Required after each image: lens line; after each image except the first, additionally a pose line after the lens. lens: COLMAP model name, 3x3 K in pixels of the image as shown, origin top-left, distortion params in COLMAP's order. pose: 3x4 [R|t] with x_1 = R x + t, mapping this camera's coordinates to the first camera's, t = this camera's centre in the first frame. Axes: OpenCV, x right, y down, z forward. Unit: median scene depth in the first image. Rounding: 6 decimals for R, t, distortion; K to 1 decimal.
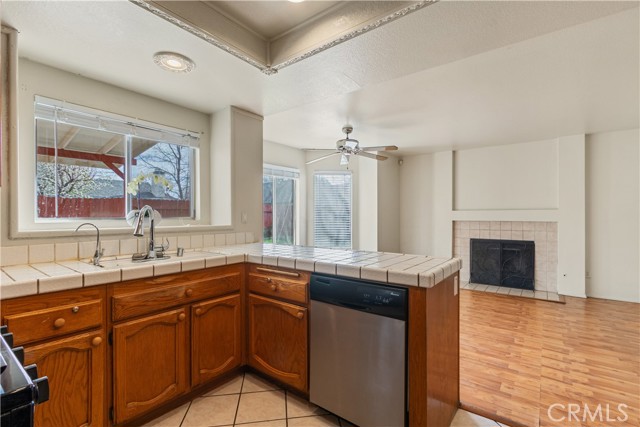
lens RADIAL K [[294.7, 0, 315.3], [0, 294.7, 214.3], [0, 0, 1]] dist [0.000019, -0.000346]
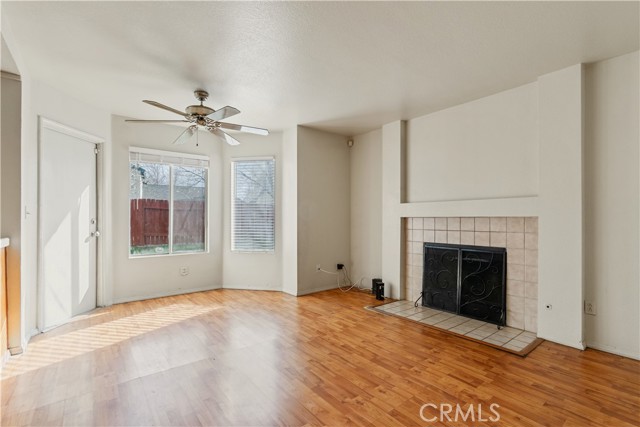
lens RADIAL K [[294.7, 0, 323.2], [0, 294.7, 215.7], [0, 0, 1]] dist [0.000019, -0.000346]
pose [[0.971322, -0.002779, -0.237753, 0.512560], [0.000496, 0.999953, -0.009662, 0.028002], [0.237768, 0.009267, 0.971278, 0.293374]]
